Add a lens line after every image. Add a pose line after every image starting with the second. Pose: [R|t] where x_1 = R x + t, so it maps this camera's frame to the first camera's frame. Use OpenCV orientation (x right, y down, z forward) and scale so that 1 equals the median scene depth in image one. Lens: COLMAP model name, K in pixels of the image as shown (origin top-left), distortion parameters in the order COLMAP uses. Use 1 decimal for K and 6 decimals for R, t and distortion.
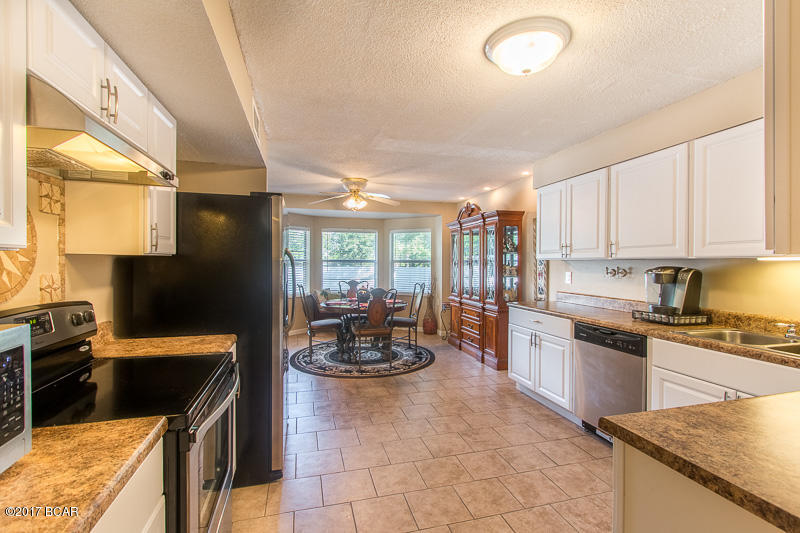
lens RADIAL K [[362.9, 0, 399.2], [0, 362.9, 264.6], [0, 0, 1]] dist [-0.000783, 0.000012]
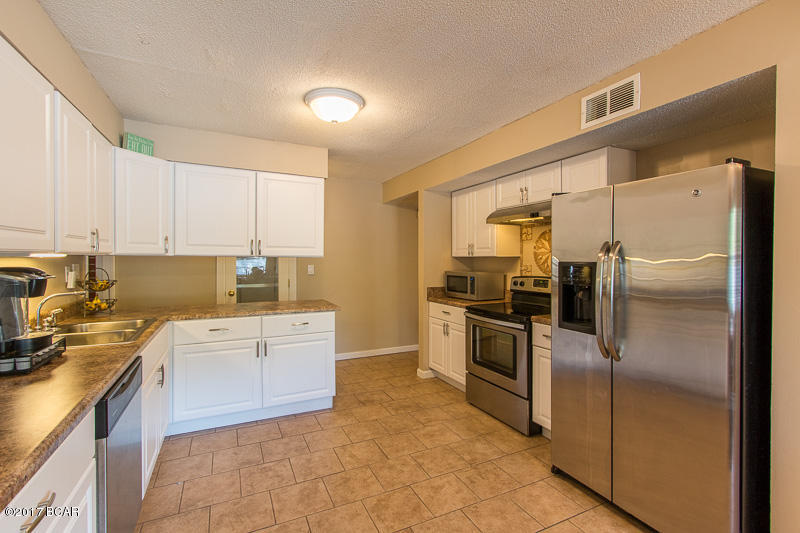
lens RADIAL K [[362.9, 0, 404.7], [0, 362.9, 262.7], [0, 0, 1]] dist [-0.000783, 0.000012]
pose [[-0.980627, -0.002216, -0.195871, 0.291013], [-0.006586, 0.999744, 0.021662, -0.021045], [0.195773, 0.022533, -0.980390, 1.973318]]
